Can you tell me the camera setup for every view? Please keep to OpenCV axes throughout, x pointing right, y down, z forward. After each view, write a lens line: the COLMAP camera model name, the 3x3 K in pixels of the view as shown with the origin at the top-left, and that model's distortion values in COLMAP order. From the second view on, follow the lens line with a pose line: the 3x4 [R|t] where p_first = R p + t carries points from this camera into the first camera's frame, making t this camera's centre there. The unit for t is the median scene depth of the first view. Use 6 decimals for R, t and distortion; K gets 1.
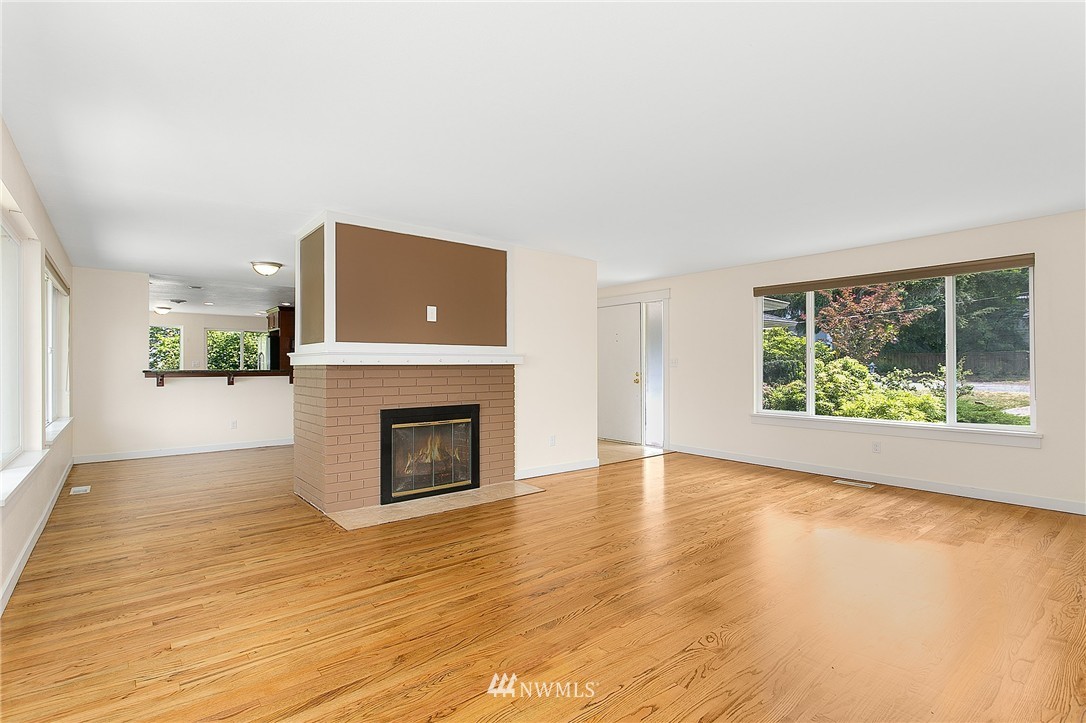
lens RADIAL K [[520.8, 0, 537.1], [0, 520.8, 360.3], [0, 0, 1]] dist [0.003138, 0.000498]
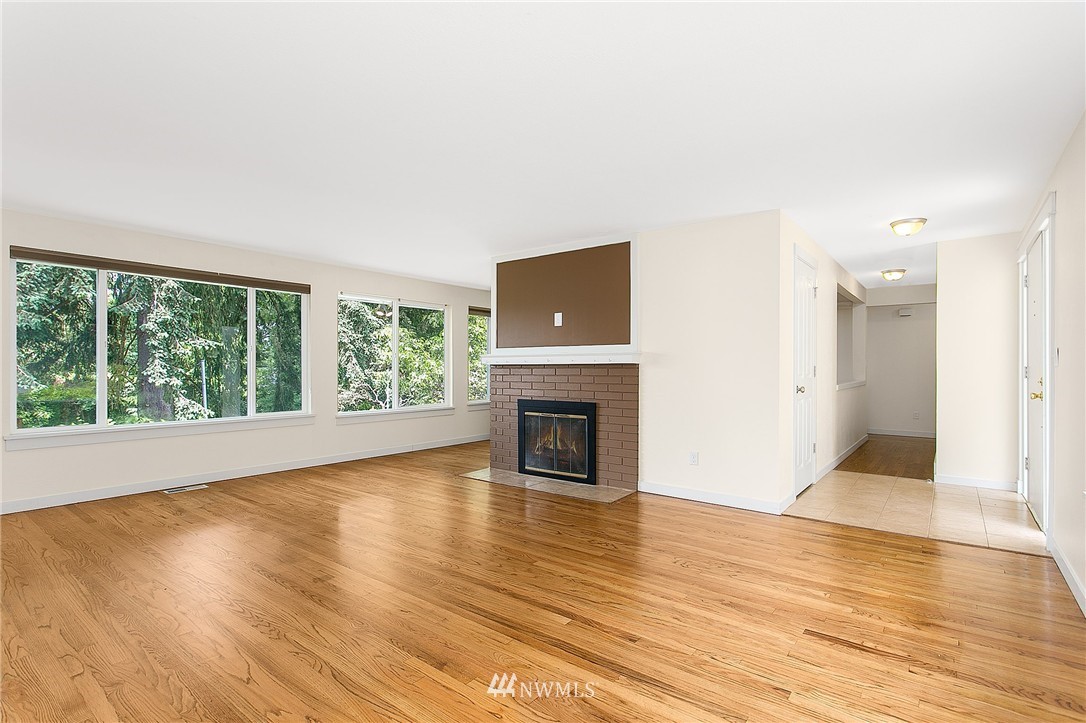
lens RADIAL K [[520.8, 0, 540.0], [0, 520.8, 365.9], [0, 0, 1]] dist [0.003138, 0.000498]
pose [[0.218258, -0.000245, -0.975891, 0.901890], [0.011995, 0.999925, 0.002432, 0.009044], [0.975817, -0.012237, 0.218245, 0.713450]]
